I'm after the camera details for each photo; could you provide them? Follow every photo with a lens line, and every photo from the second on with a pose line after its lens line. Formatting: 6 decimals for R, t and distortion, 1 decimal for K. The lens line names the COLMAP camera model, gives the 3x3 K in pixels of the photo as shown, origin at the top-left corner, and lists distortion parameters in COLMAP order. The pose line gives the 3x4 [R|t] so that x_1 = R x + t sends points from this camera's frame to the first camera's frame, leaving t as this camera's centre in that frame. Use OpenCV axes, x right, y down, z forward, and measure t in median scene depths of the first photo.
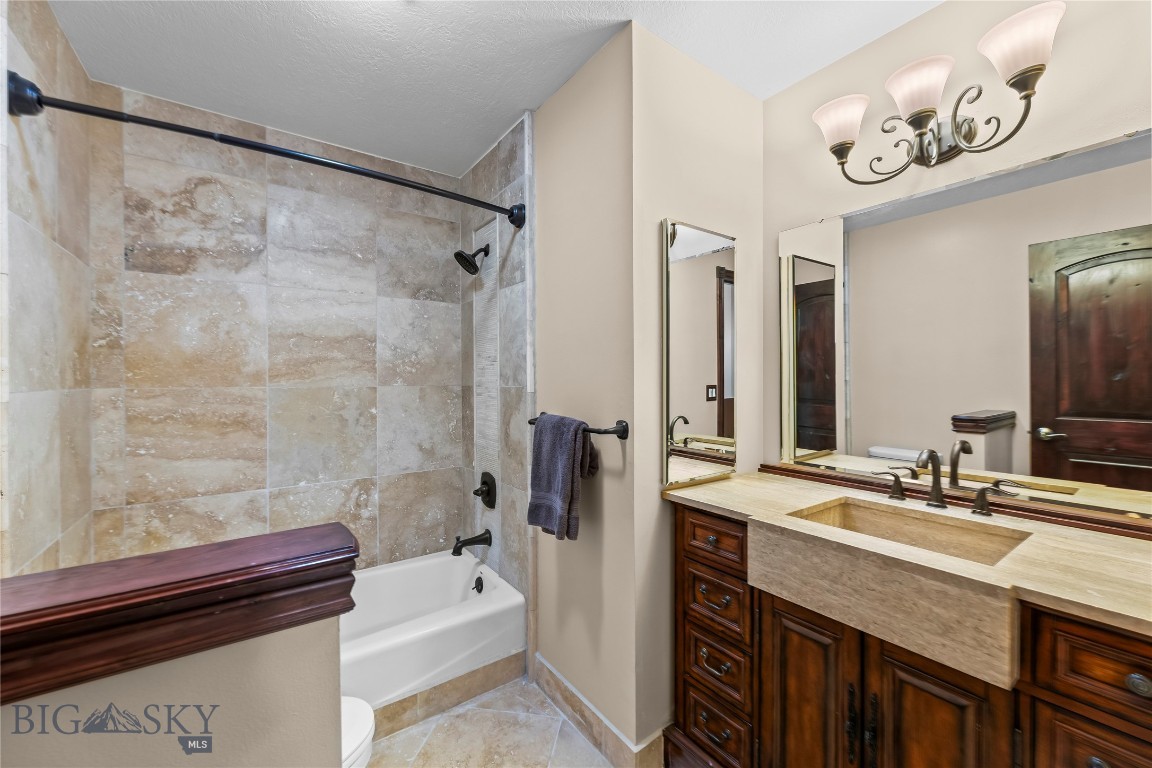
lens RADIAL K [[448.2, 0, 581.1], [0, 448.2, 376.2], [0, 0, 1]] dist [0.001928, -0.000104]
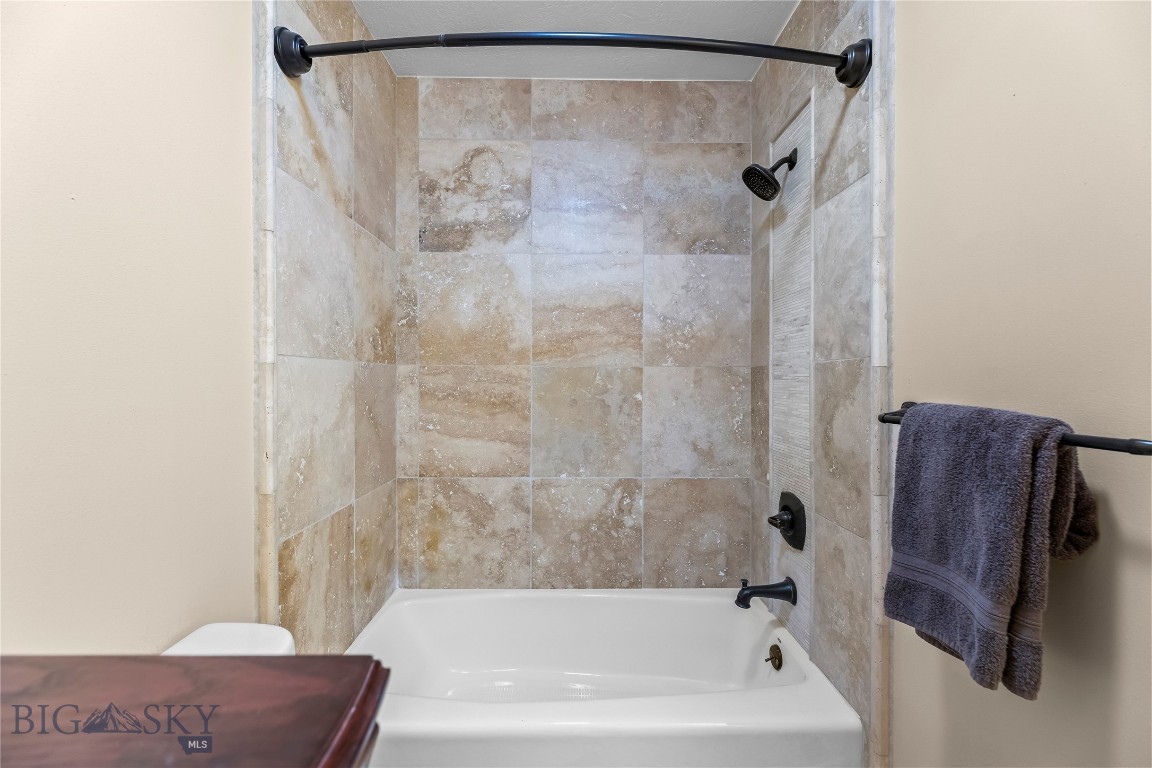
lens RADIAL K [[459.4, 0, 579.3], [0, 459.4, 387.2], [0, 0, 1]] dist [-0.000051, -0.000499]
pose [[0.818031, 0.014373, -0.574995, -0.092673], [0.000254, 0.999679, 0.025350, 0.048776], [0.575174, -0.020883, 0.817764, 0.324898]]
